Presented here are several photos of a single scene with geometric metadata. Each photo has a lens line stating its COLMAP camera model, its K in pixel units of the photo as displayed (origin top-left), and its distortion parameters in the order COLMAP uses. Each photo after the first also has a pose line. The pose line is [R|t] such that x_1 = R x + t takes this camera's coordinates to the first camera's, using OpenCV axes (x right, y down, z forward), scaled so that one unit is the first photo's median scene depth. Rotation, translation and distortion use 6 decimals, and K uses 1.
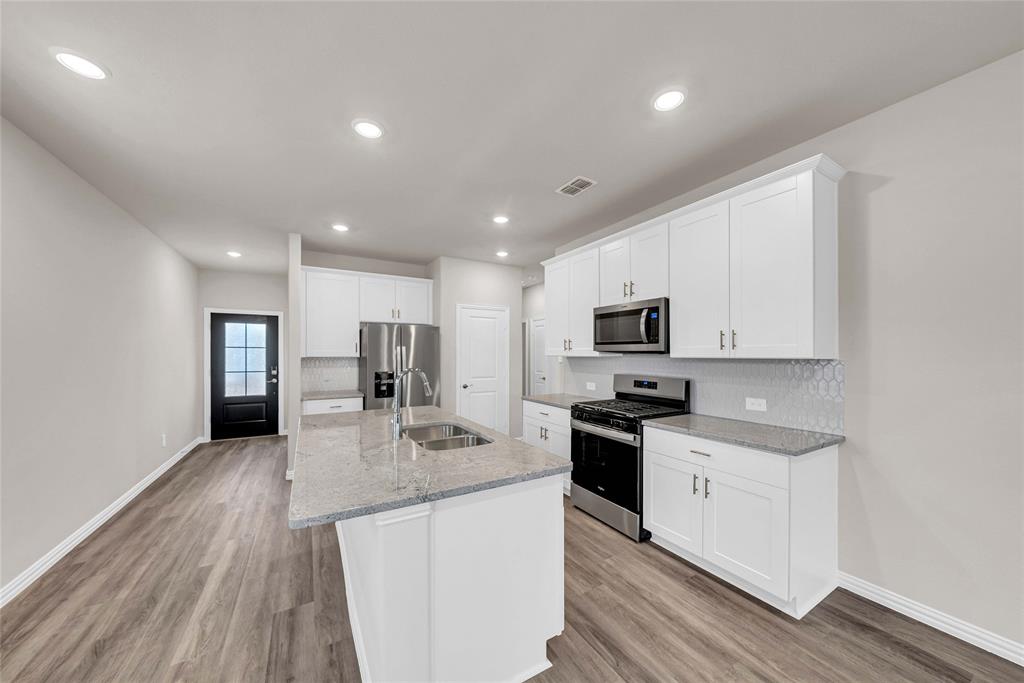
lens RADIAL K [[352.5, 0, 512.5], [0, 352.5, 356.2], [0, 0, 1]] dist [-0.001013, 0.000146]
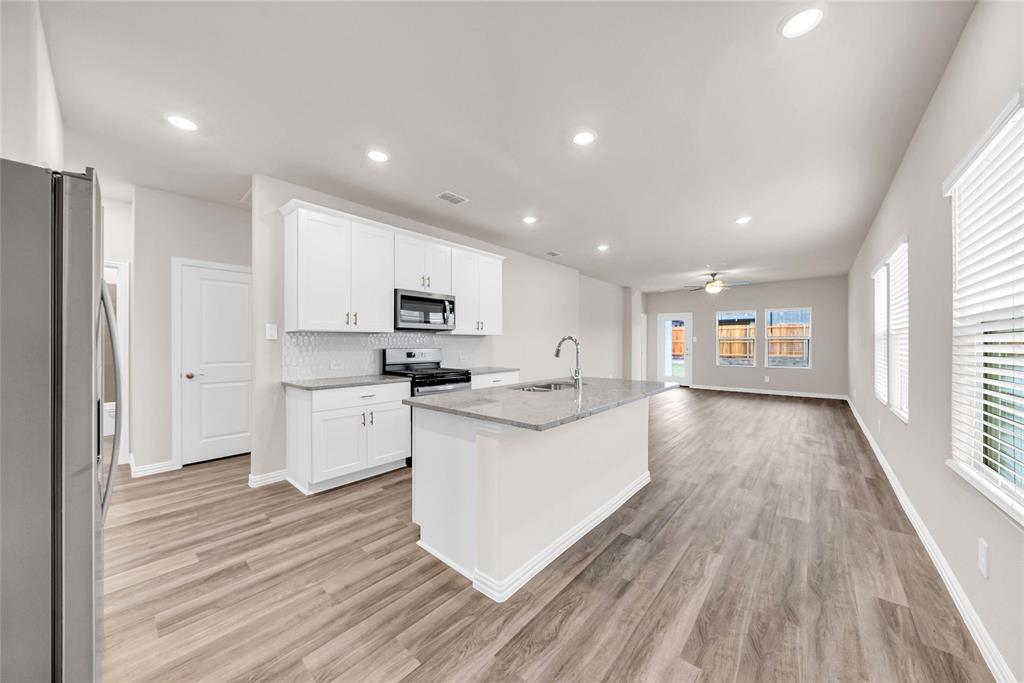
lens RADIAL K [[347.2, 0, 508.7], [0, 347.2, 347.1], [0, 0, 1]] dist [-0.008458, 0.000689]
pose [[-0.308325, -0.012077, 0.951204, -0.883717], [0.008533, 0.999844, 0.015461, 0.031897], [-0.951243, 0.012884, -0.308174, 0.978533]]
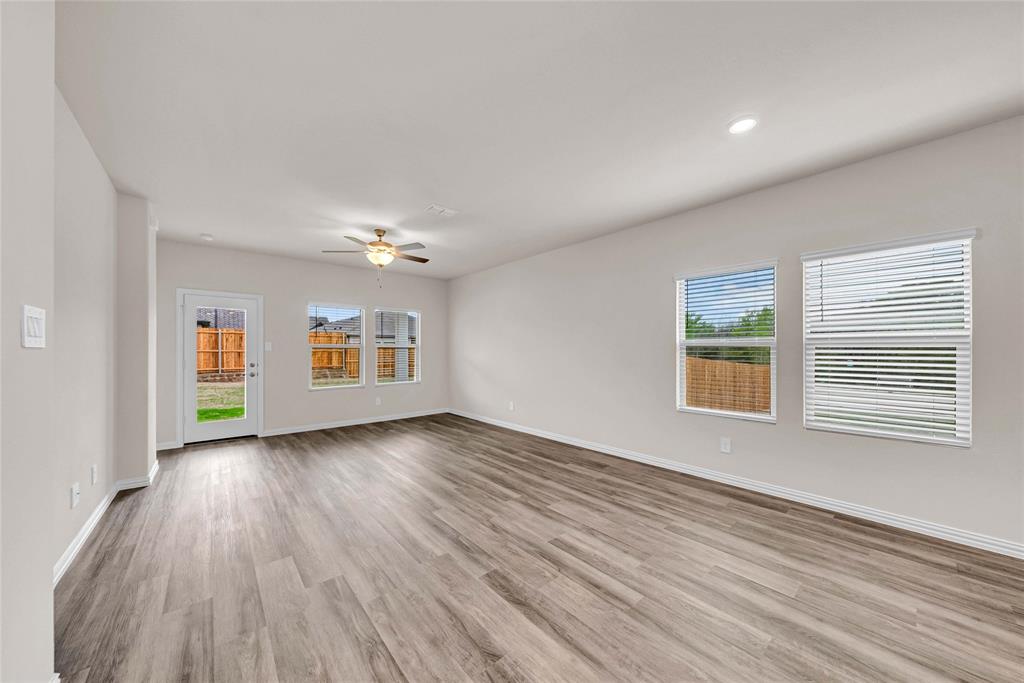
lens RADIAL K [[352.5, 0, 511.3], [0, 352.5, 349.8], [0, 0, 1]] dist [-0.001013, 0.000146]
pose [[-0.983643, 0.001914, -0.180116, 0.540265], [0.000892, 0.999983, 0.005752, 0.032666], [0.180124, 0.005497, -0.983628, 0.404945]]
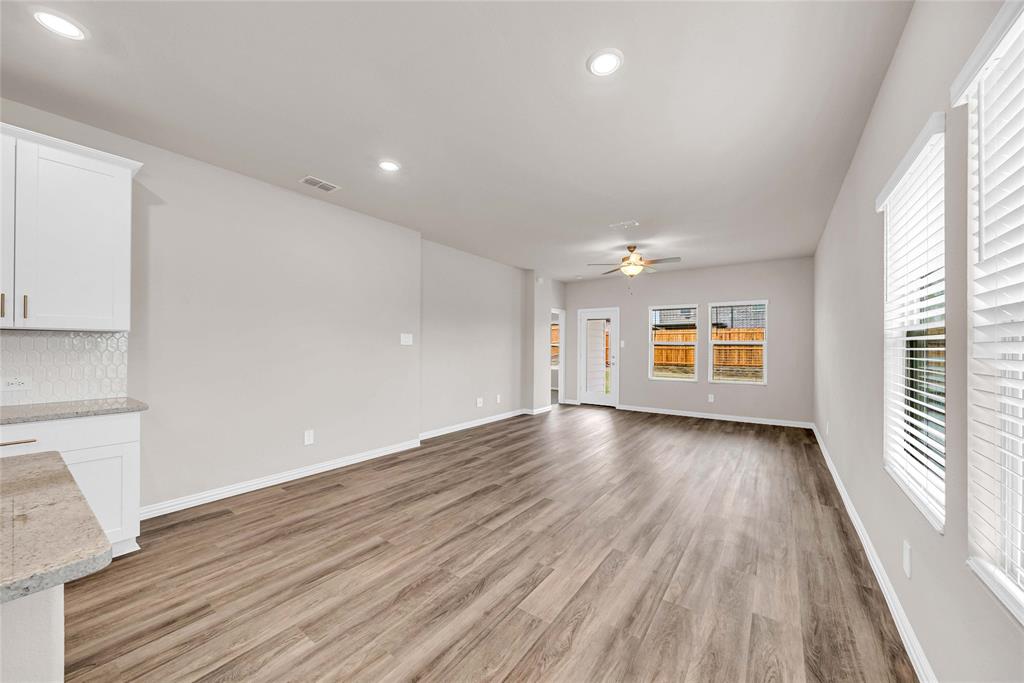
lens RADIAL K [[362.8, 0, 513.7], [0, 362.8, 349.9], [0, 0, 1]] dist [-0.019796, -0.001424]
pose [[-0.403513, -0.004148, 0.914964, -0.419419], [0.005610, 0.999960, 0.007008, 0.040703], [-0.914956, 0.007961, -0.403474, 0.172979]]
